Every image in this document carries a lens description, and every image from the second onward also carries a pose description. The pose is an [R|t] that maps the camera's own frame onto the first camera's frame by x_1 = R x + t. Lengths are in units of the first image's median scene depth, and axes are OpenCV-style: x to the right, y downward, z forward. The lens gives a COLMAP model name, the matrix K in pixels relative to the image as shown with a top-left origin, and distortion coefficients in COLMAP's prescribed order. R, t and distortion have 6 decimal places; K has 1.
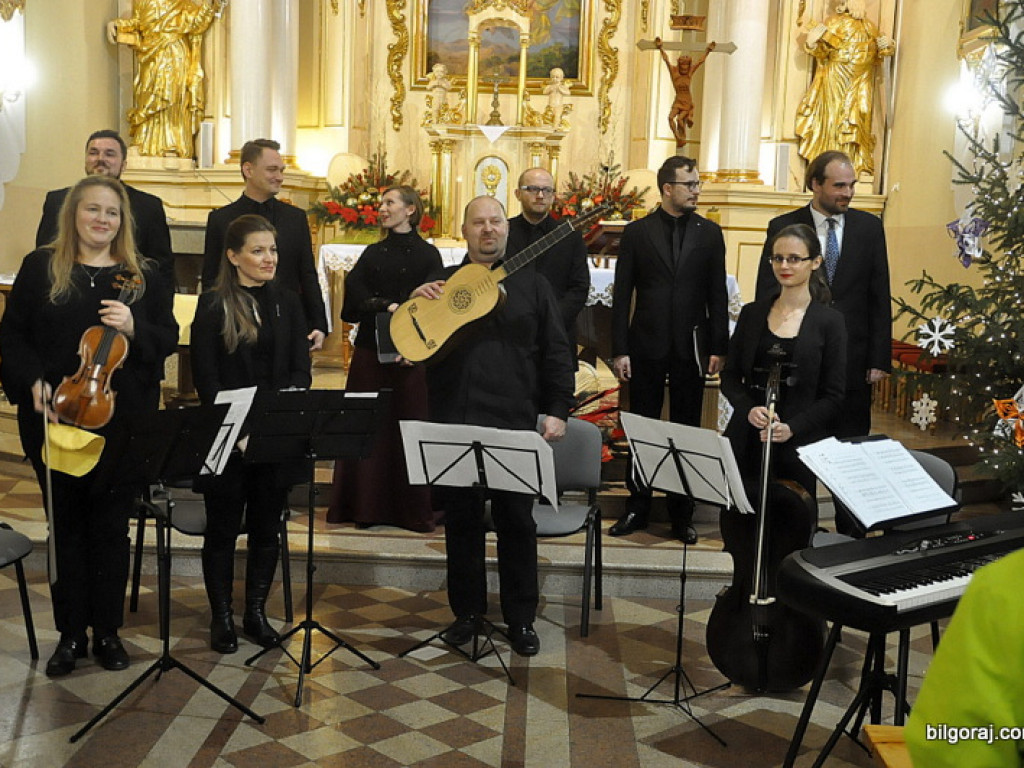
lens RADIAL K [[1286.3, 0, 512.0], [0, 1286.3, 384.0], [0, 0, 1]] dist [-0.025994, 0.293209]
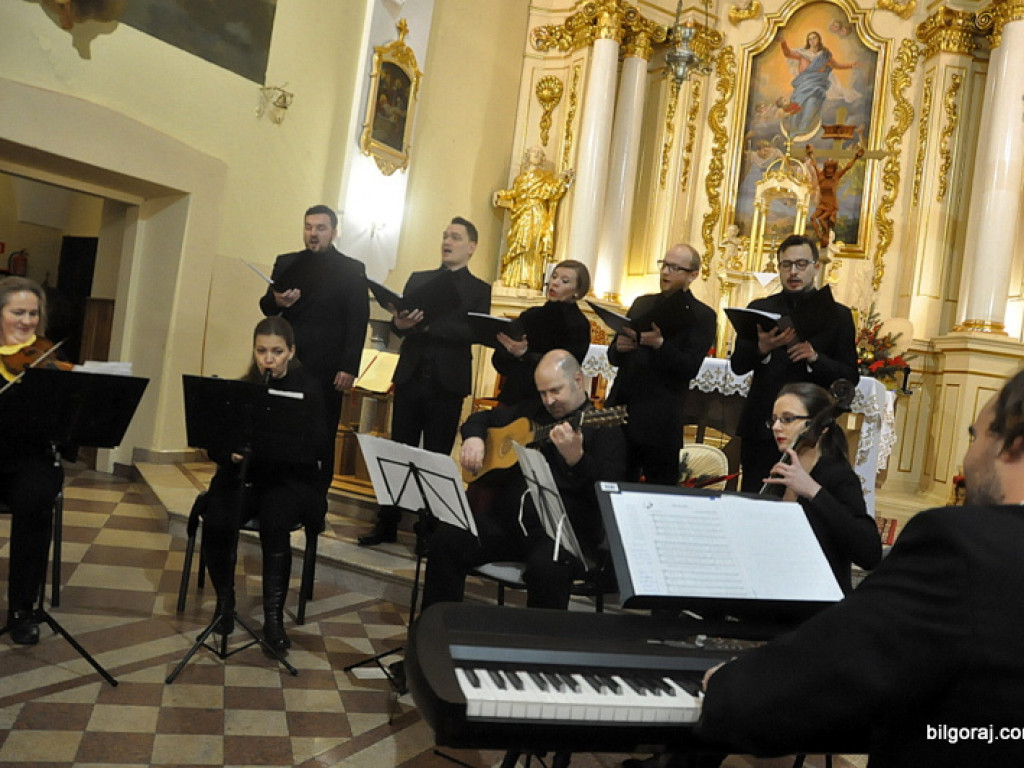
lens RADIAL K [[898.2, 0, 512.0], [0, 898.2, 384.0], [0, 0, 1]] dist [-0.163279, 0.123991]
pose [[0.896834, 0.085445, -0.434037, 0.137682], [-0.143366, 0.984352, -0.102452, 0.018727], [0.418491, 0.154109, 0.895051, 0.178815]]
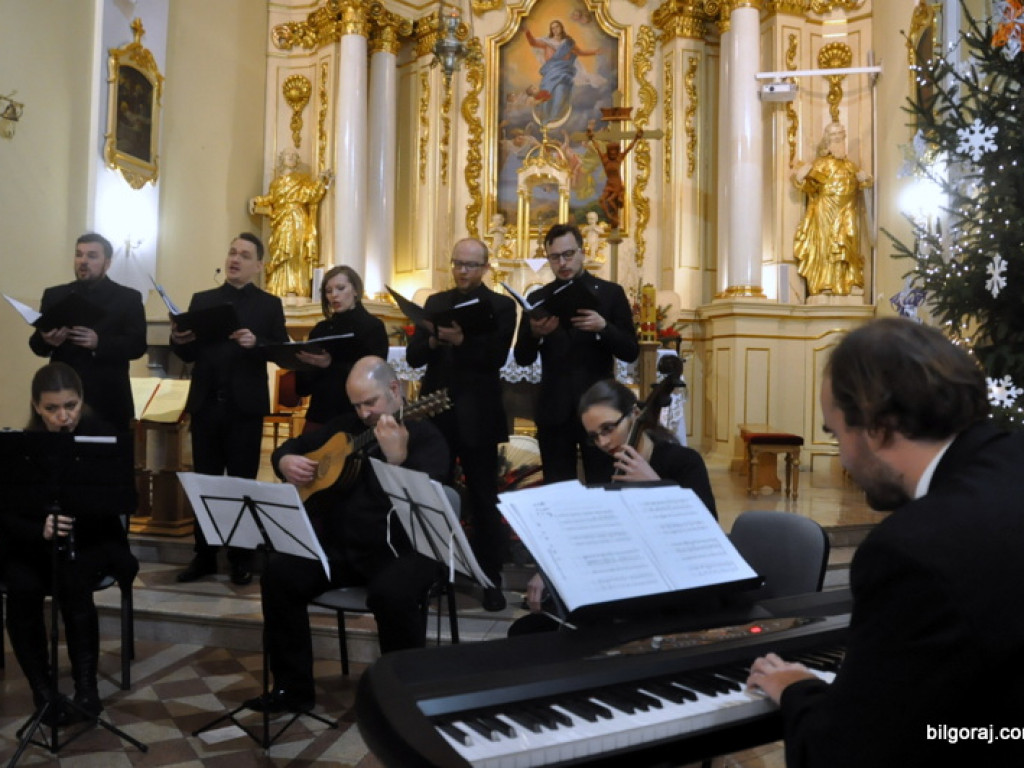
lens RADIAL K [[899.2, 0, 512.0], [0, 899.2, 384.0], [0, 0, 1]] dist [-0.159658, 0.118602]
pose [[0.983664, -0.022294, -0.178628, 0.109343], [0.000760, 0.992807, -0.119723, 0.017211], [0.180012, 0.117632, 0.976606, 0.183066]]
